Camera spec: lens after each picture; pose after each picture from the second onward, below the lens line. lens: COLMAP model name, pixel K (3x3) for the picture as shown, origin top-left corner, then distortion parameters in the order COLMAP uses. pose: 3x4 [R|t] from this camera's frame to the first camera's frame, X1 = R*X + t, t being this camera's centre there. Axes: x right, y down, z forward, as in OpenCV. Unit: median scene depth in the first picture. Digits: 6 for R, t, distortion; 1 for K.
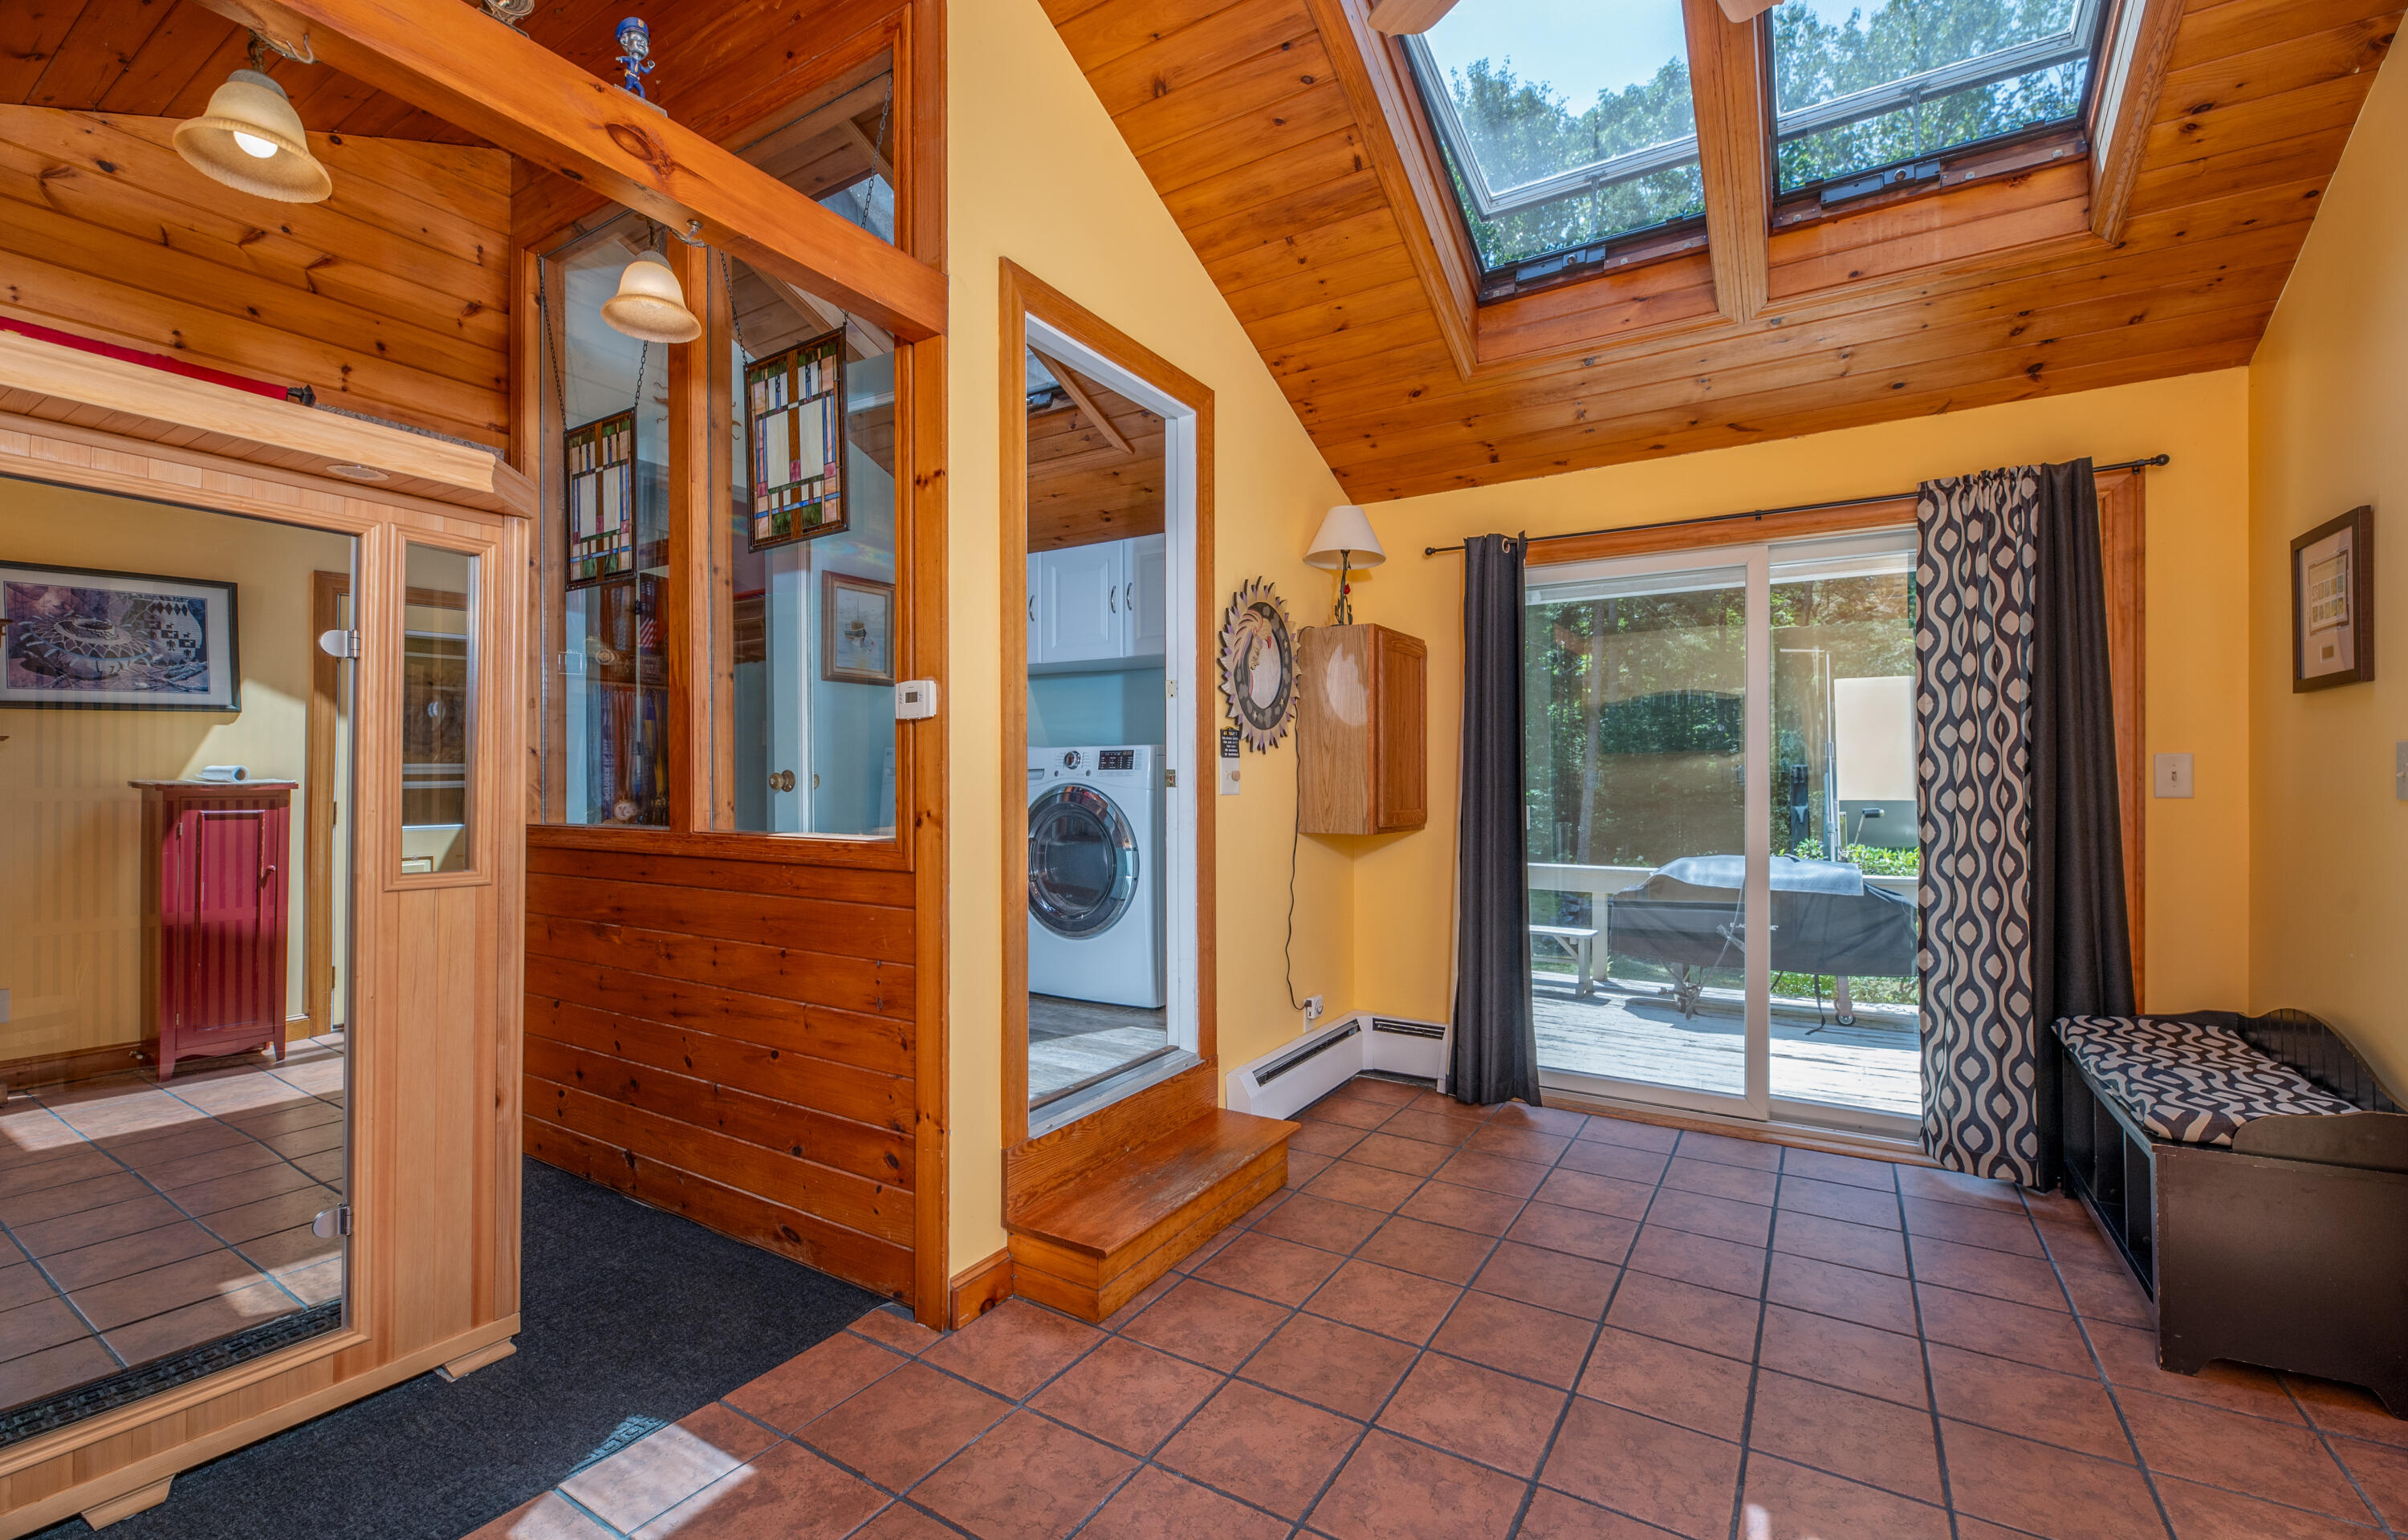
lens RADIAL K [[1018.3, 0, 1209.5], [0, 1018.3, 777.7], [0, 0, 1]] dist [-0.000637, -0.000193]
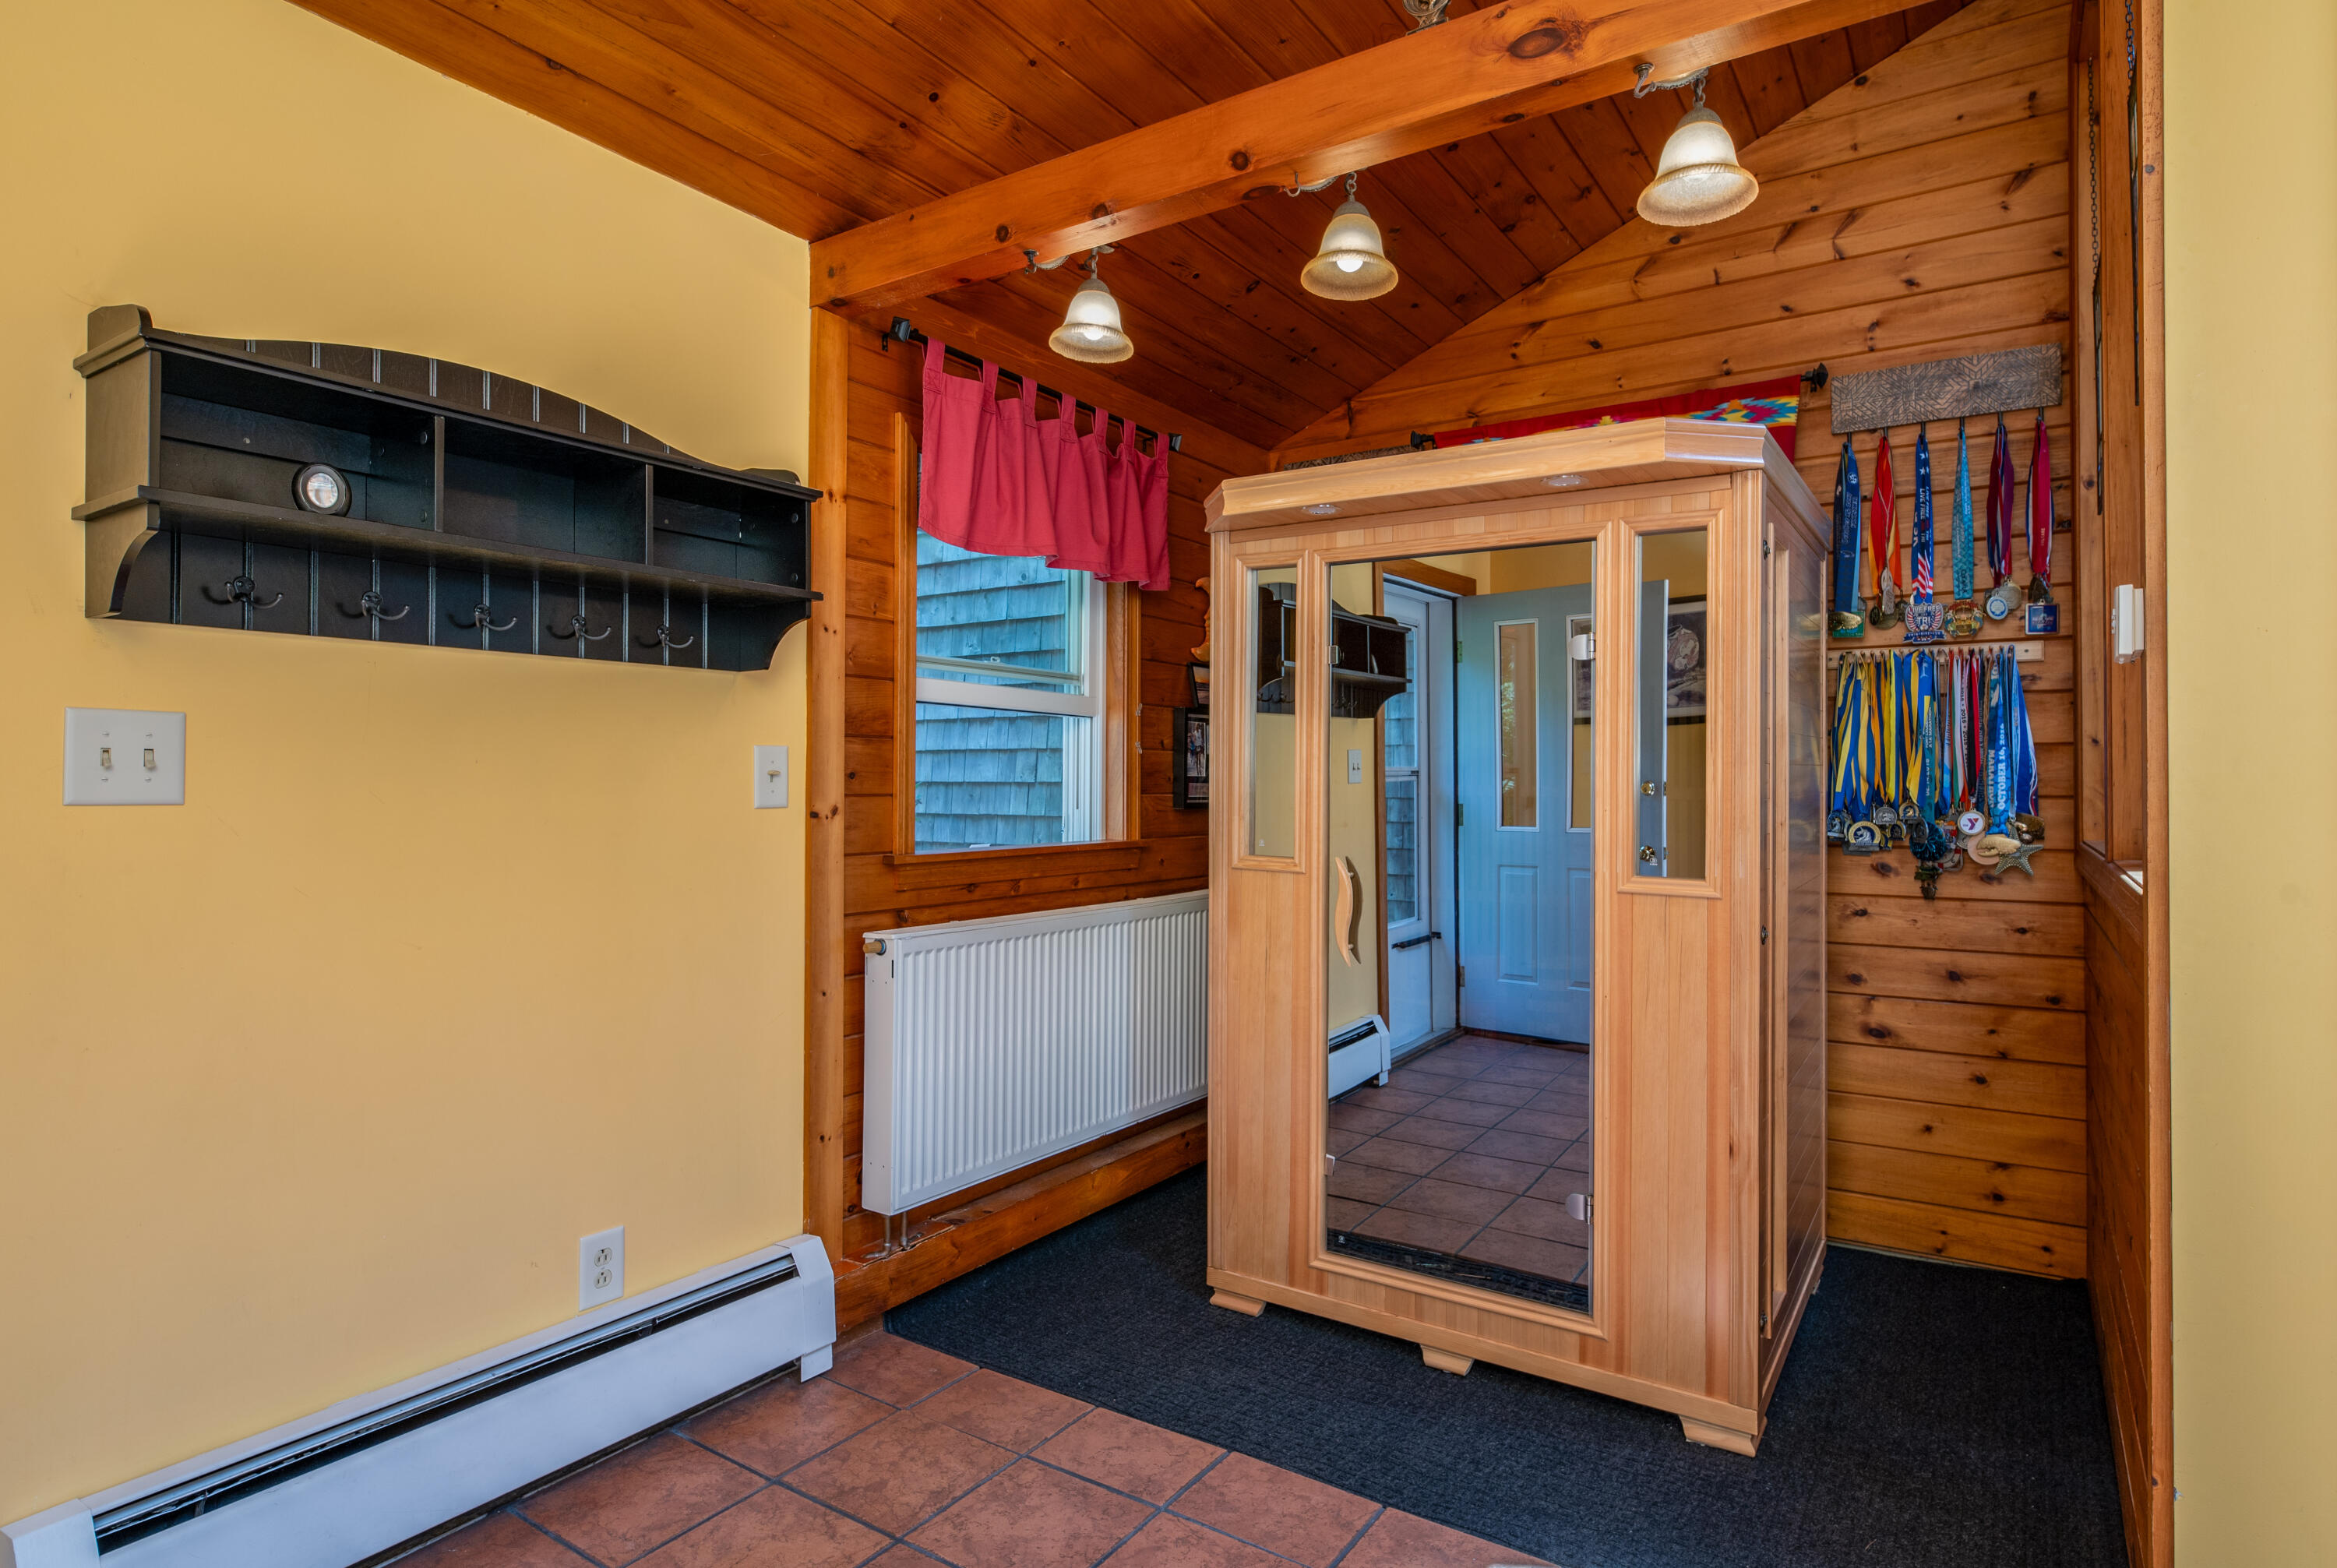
lens RADIAL K [[1263.8, 0, 1169.6], [0, 1263.8, 771.3], [0, 0, 1]] dist [0.008039, -0.000471]
pose [[-0.035742, -0.011659, -0.999293, 0.415097], [-0.004191, 0.999925, -0.011516, 0.010705], [0.999352, 0.003777, -0.035788, 0.584456]]
